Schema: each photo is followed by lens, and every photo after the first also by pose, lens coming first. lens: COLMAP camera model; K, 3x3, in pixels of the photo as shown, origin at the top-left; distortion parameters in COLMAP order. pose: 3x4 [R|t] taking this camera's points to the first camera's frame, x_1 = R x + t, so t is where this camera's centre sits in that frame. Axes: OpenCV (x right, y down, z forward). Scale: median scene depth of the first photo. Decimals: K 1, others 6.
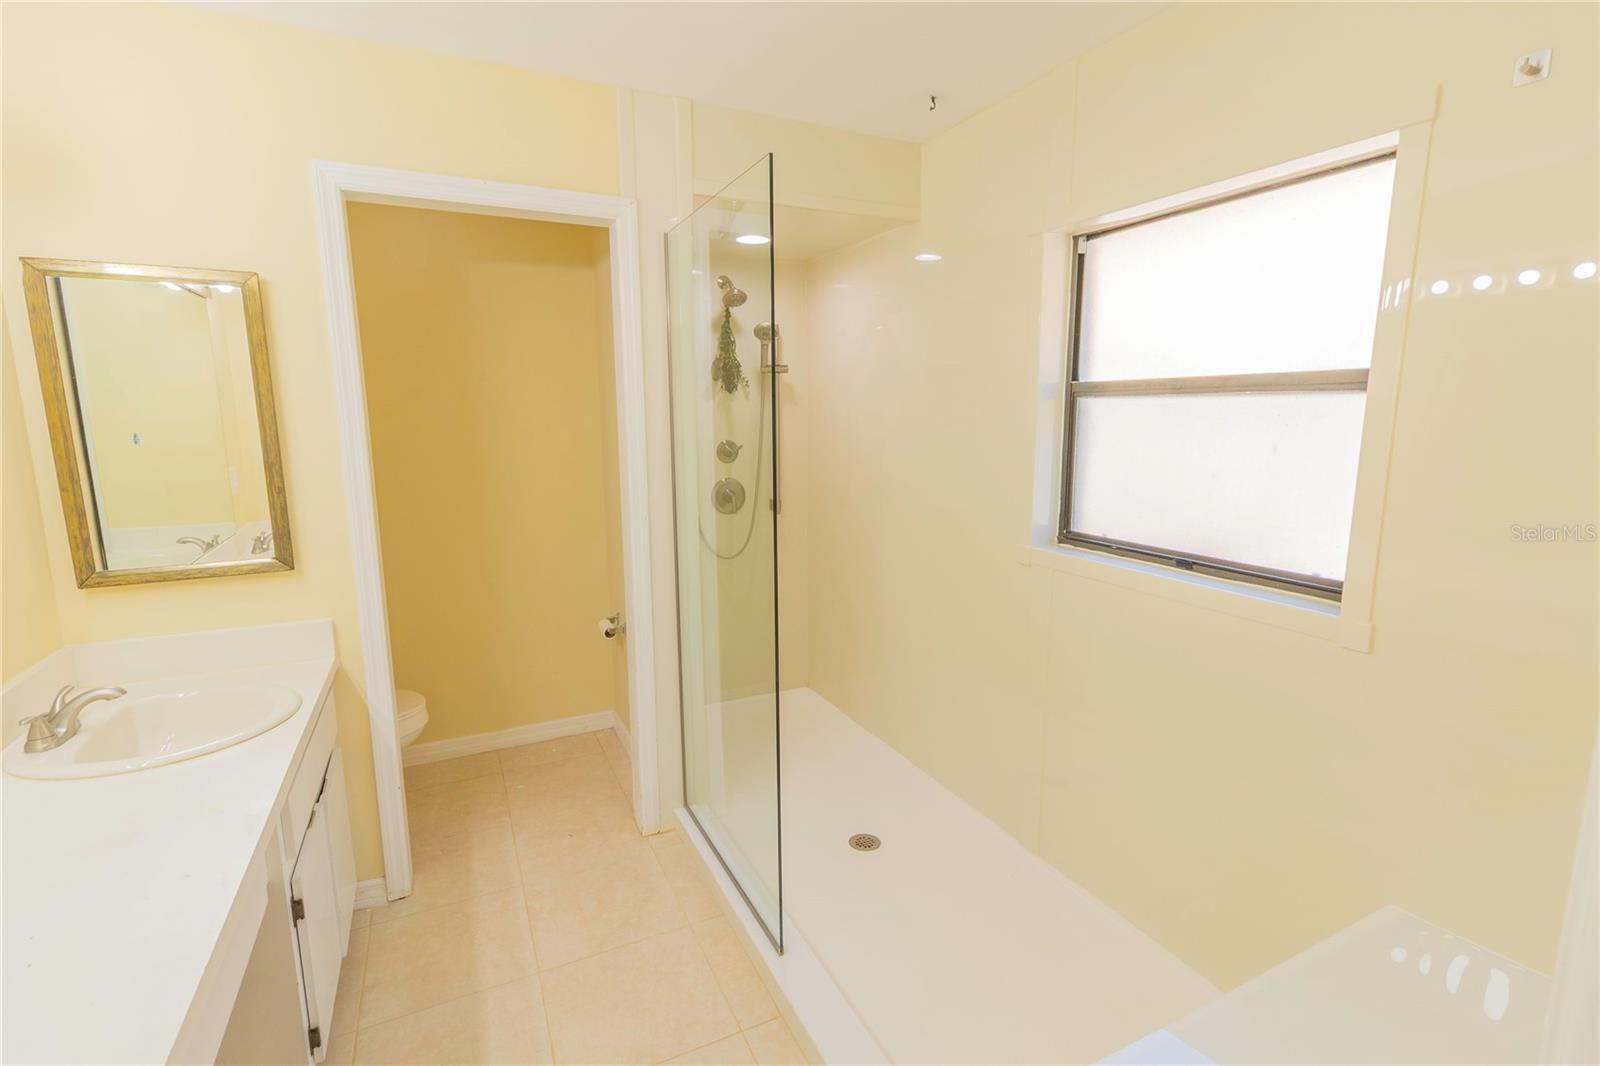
lens RADIAL K [[746.3, 0, 815.5], [0, 746.3, 533.2], [0, 0, 1]] dist [0.000780, -0.000029]
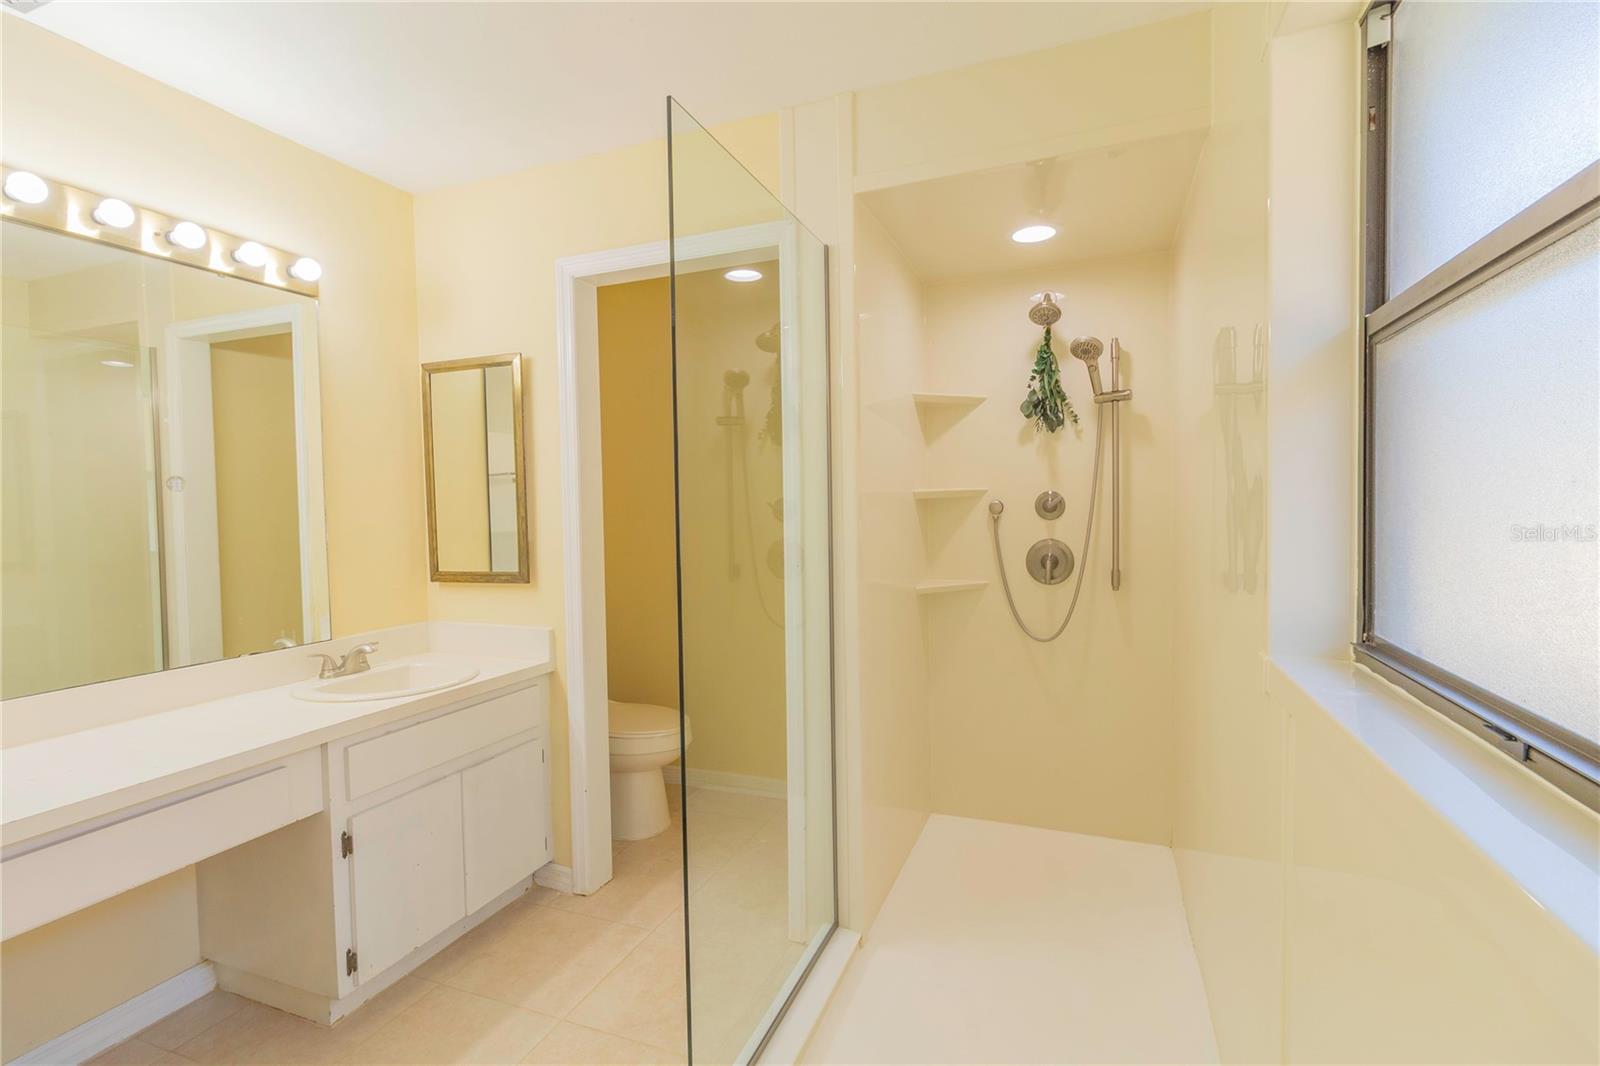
lens RADIAL K [[740.5, 0, 804.1], [0, 740.5, 532.0], [0, 0, 1]] dist [-0.001540, 0.004107]
pose [[0.665924, 0.017828, -0.745807, 0.446697], [-0.105265, 0.991958, -0.070279, 0.001937], [0.738556, 0.125308, 0.662445, 0.436908]]
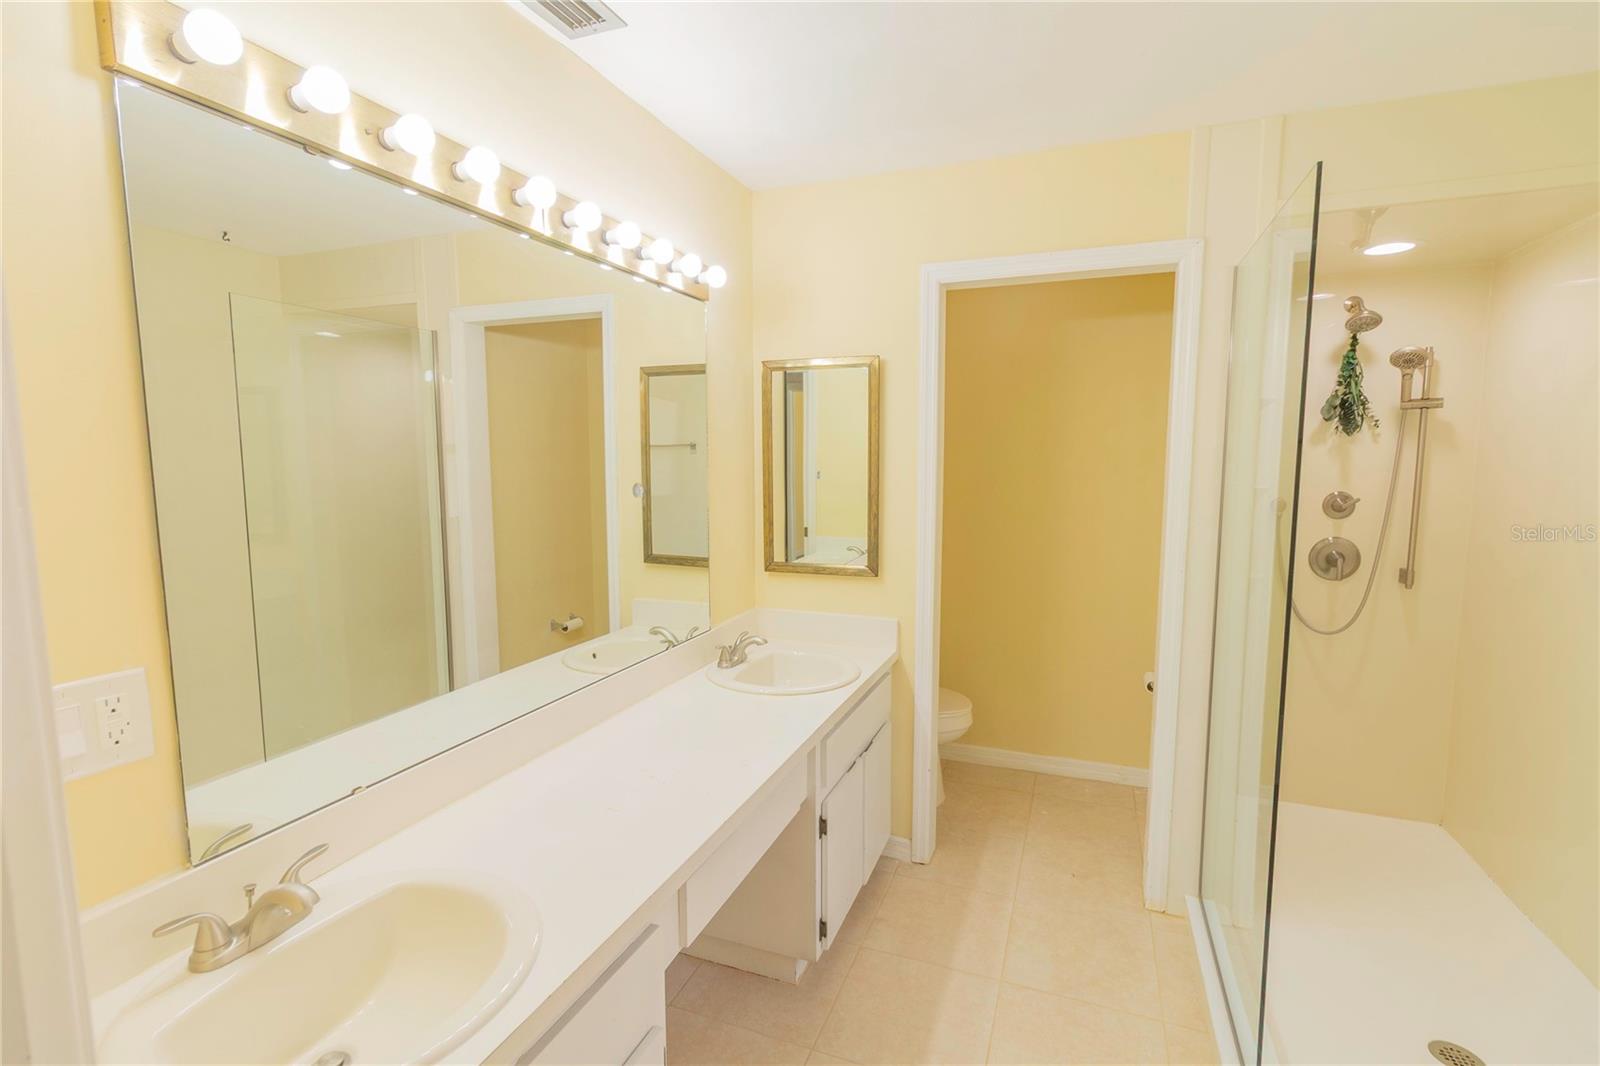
lens RADIAL K [[740.5, 0, 804.1], [0, 740.5, 532.0], [0, 0, 1]] dist [-0.001540, 0.004107]
pose [[0.669927, 0.078371, -0.738279, 0.142622], [-0.121151, 0.992624, -0.004564, -0.006510], [0.732475, 0.092500, 0.674480, 0.019339]]
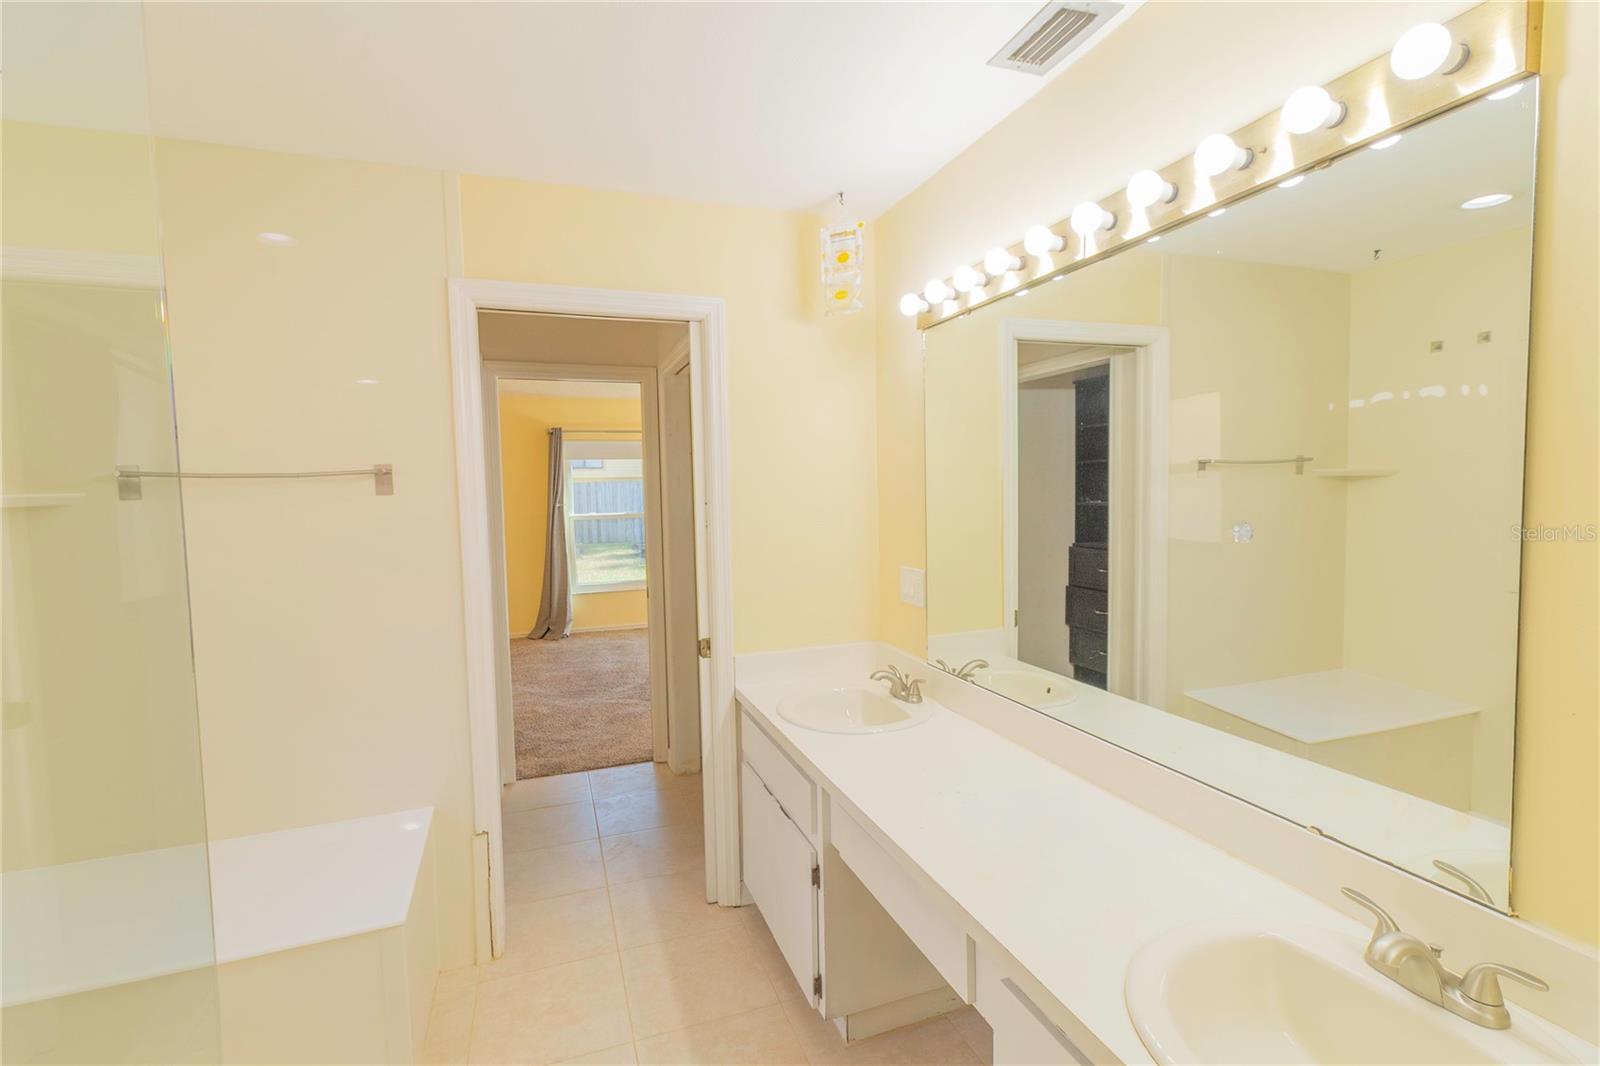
lens RADIAL K [[740.5, 0, 804.1], [0, 740.5, 532.0], [0, 0, 1]] dist [-0.001540, 0.004107]
pose [[-0.991567, 0.014226, 0.128814, -0.379078], [0.043218, 0.973358, 0.225180, -0.174776], [-0.122179, 0.228848, -0.965764, 1.035680]]
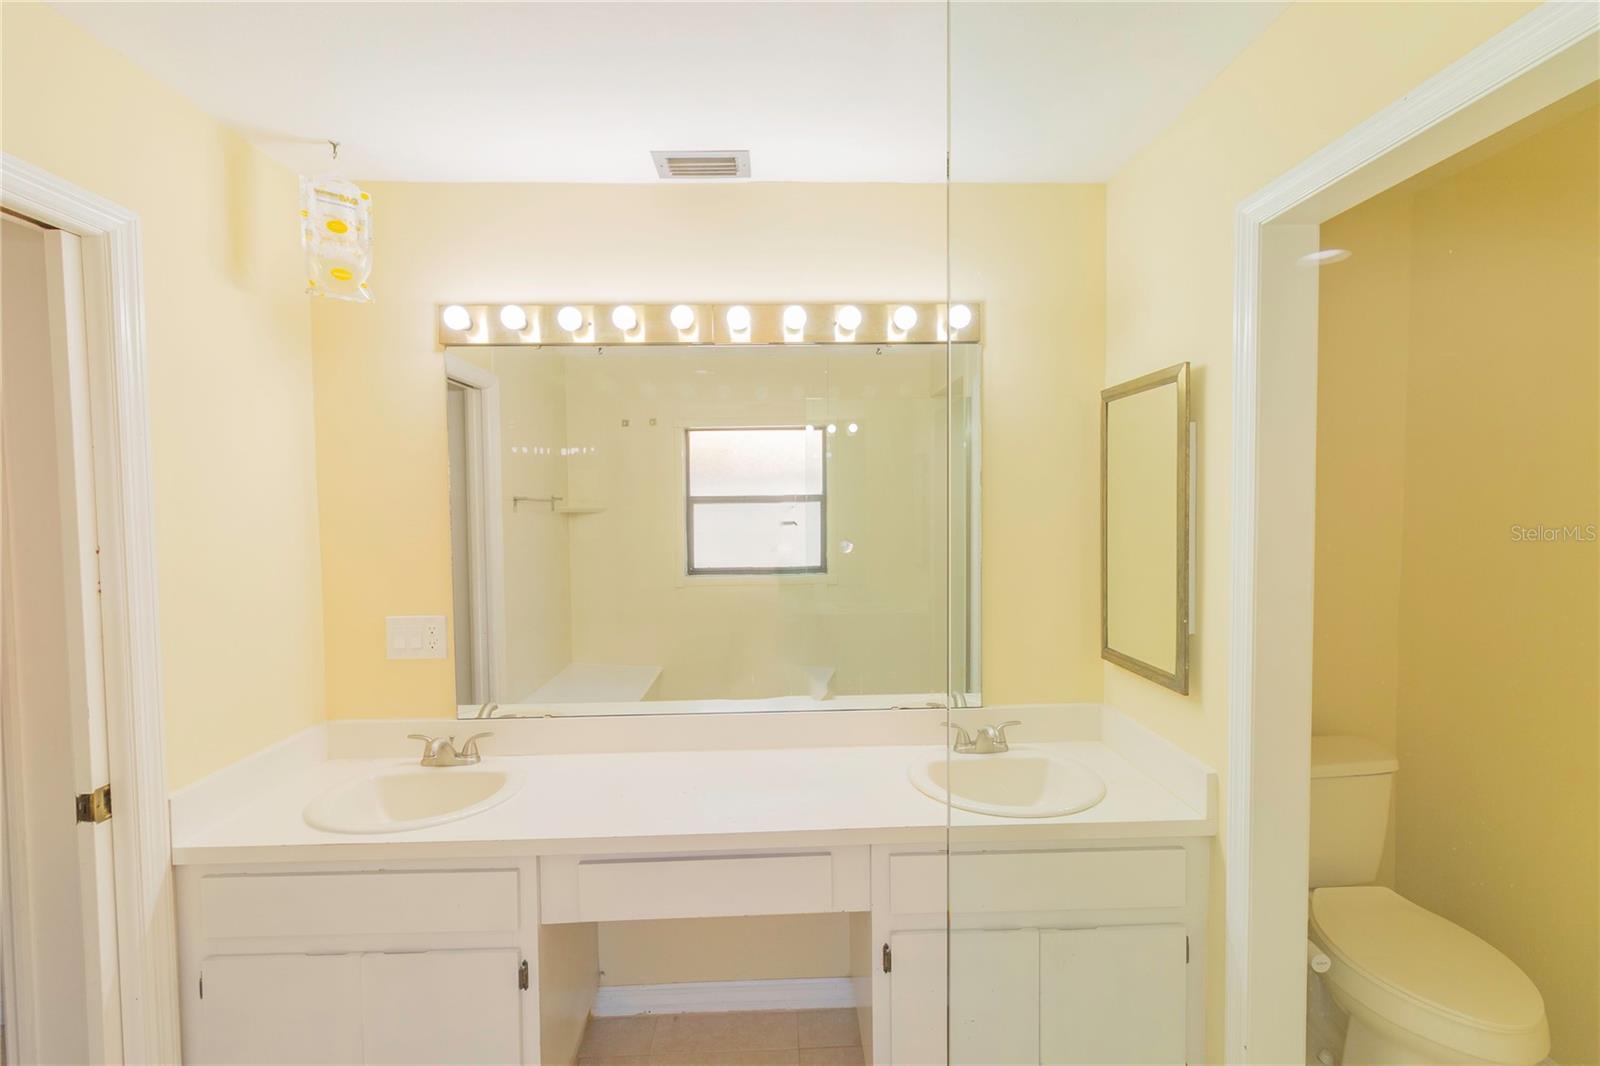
lens RADIAL K [[740.5, 0, 804.1], [0, 740.5, 532.0], [0, 0, 1]] dist [-0.001540, 0.004107]
pose [[-0.420944, 0.040437, -0.906185, 0.209112], [-0.136790, 0.984752, 0.107484, -0.142806], [0.896713, 0.169201, -0.408994, 0.787583]]
